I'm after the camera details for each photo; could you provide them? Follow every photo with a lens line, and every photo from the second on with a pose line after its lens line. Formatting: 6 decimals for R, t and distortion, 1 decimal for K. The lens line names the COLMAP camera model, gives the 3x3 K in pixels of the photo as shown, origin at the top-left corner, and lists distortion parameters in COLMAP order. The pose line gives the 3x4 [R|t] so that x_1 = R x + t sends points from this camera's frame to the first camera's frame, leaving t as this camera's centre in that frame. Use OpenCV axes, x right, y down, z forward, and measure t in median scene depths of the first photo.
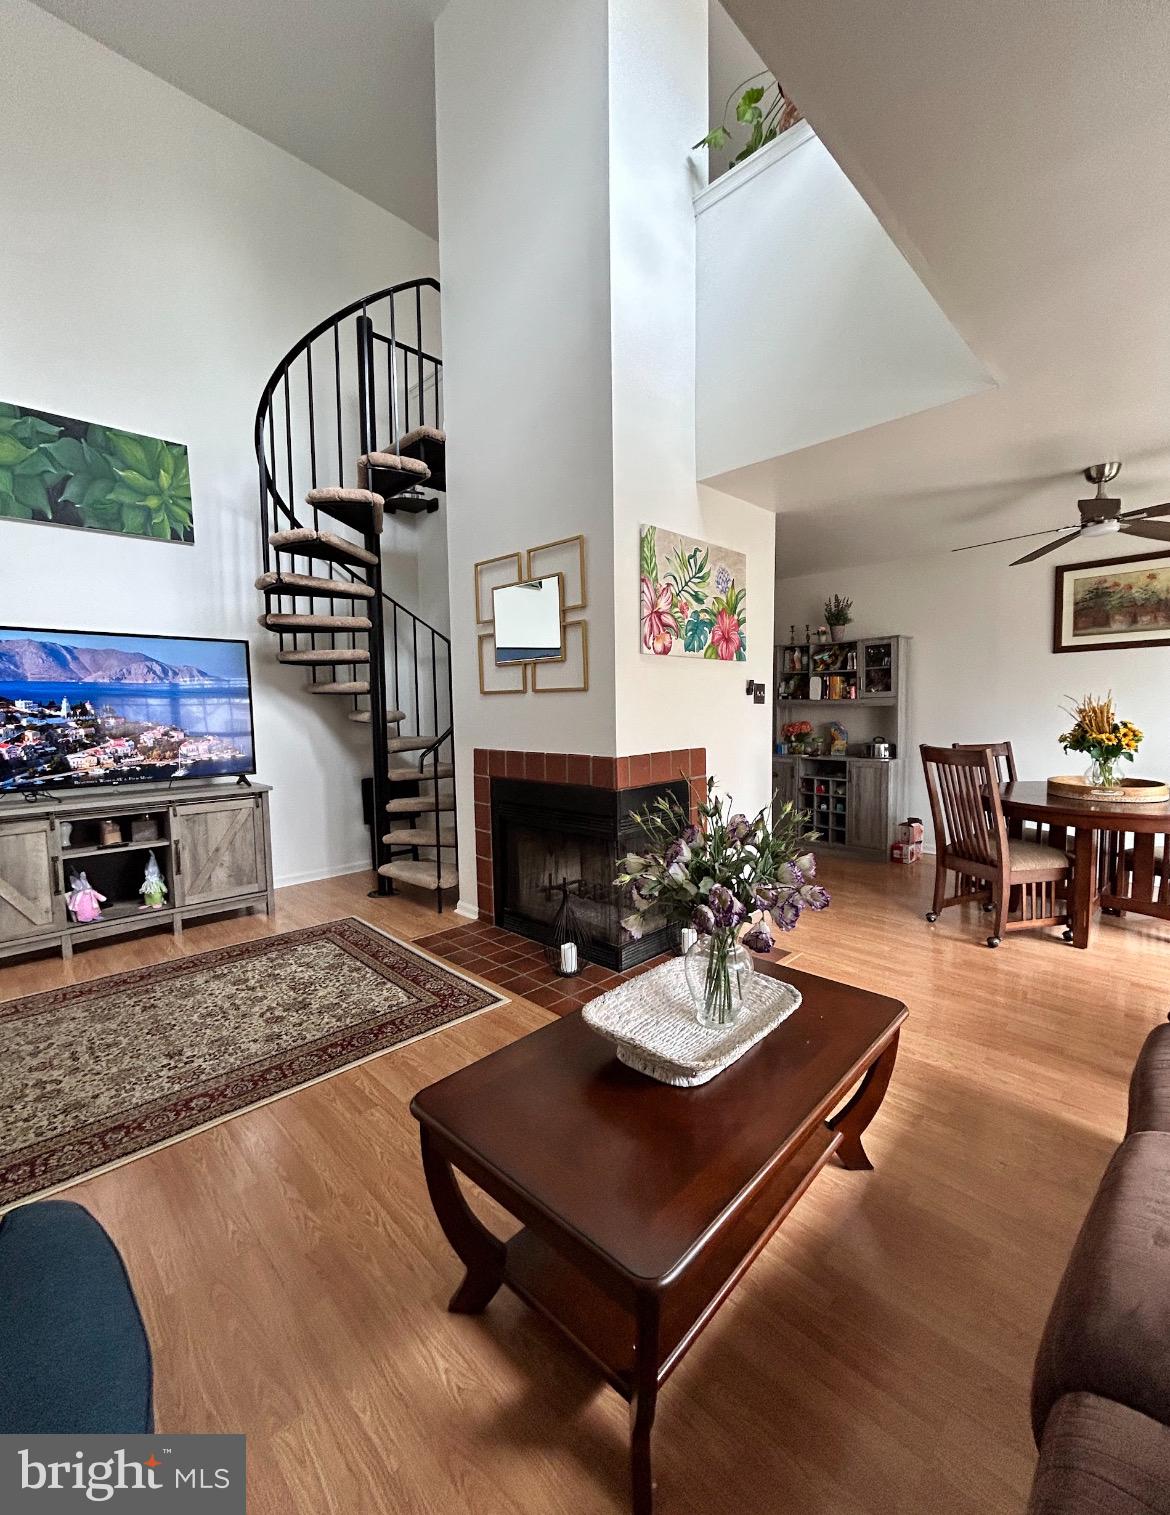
lens RADIAL K [[631.1, 0, 585.0], [0, 631.1, 757.5], [0, 0, 1]] dist [0.000951, 0.000257]
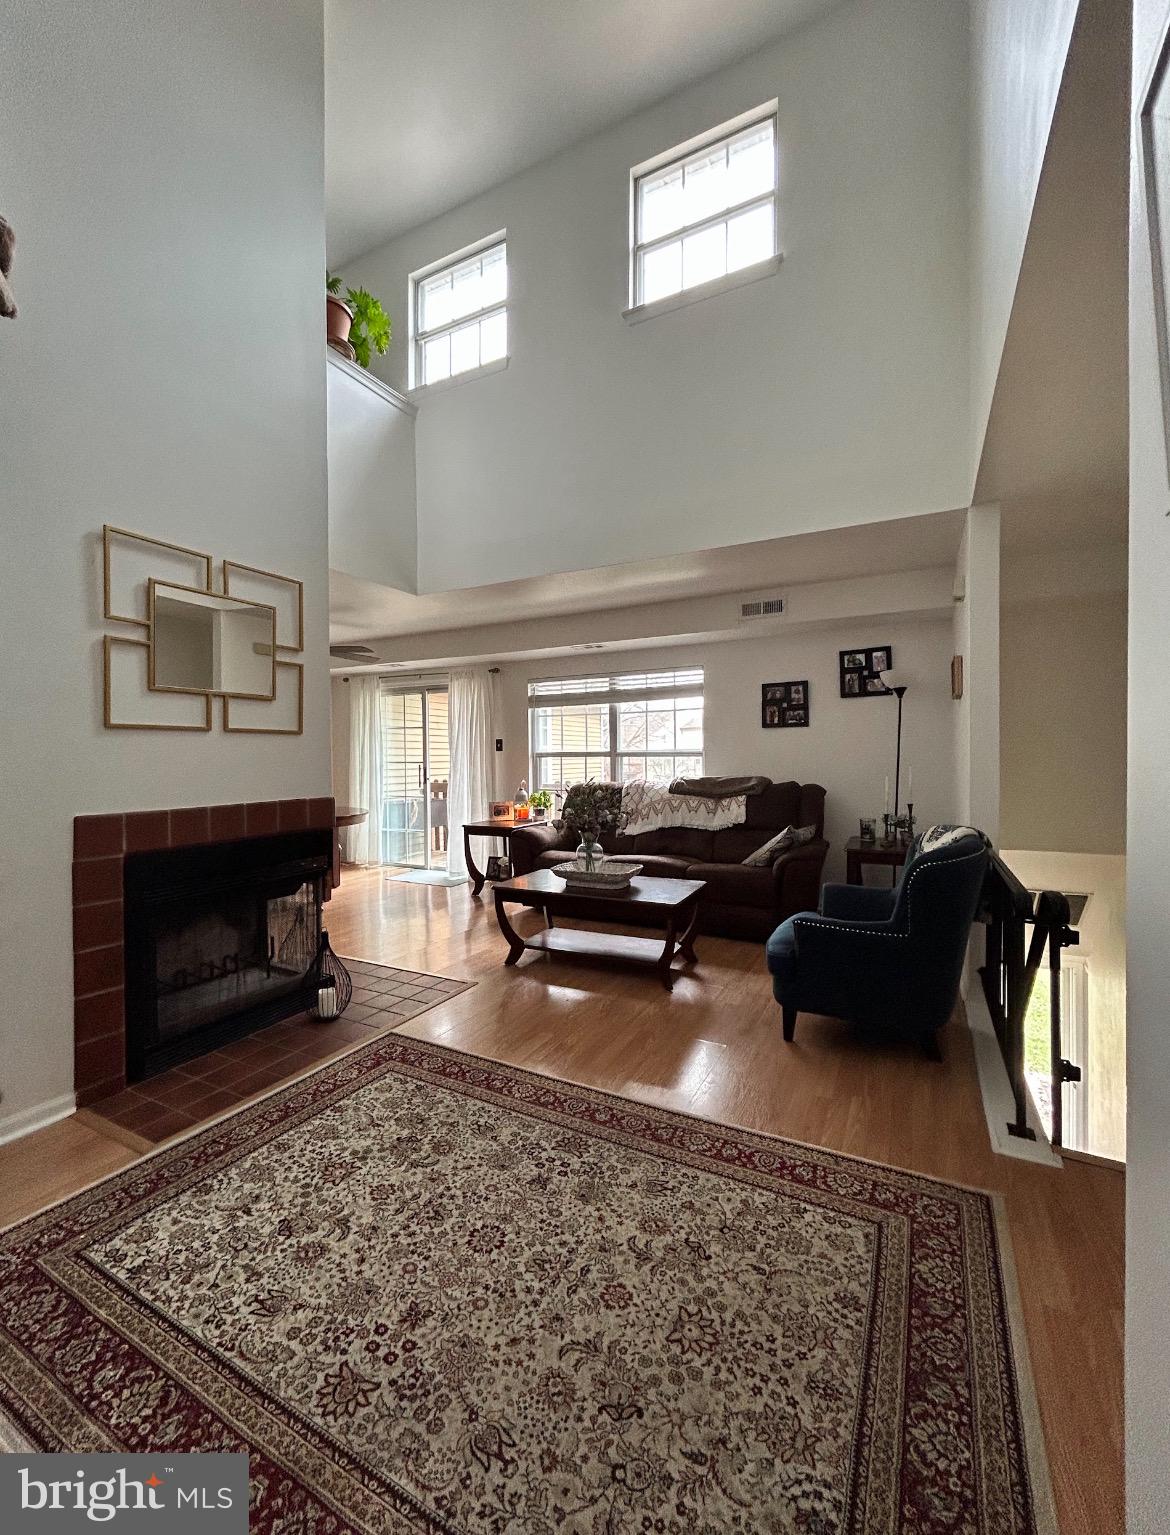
lens RADIAL K [[625.9, 0, 585.0], [0, 625.9, 767.5], [0, 0, 1]] dist [-0.001198, -0.000036]
pose [[-0.299645, -0.004779, 0.954039, -1.084262], [0.088305, 0.995556, 0.032722, -0.045396], [-0.949955, 0.094052, -0.297891, 0.874221]]
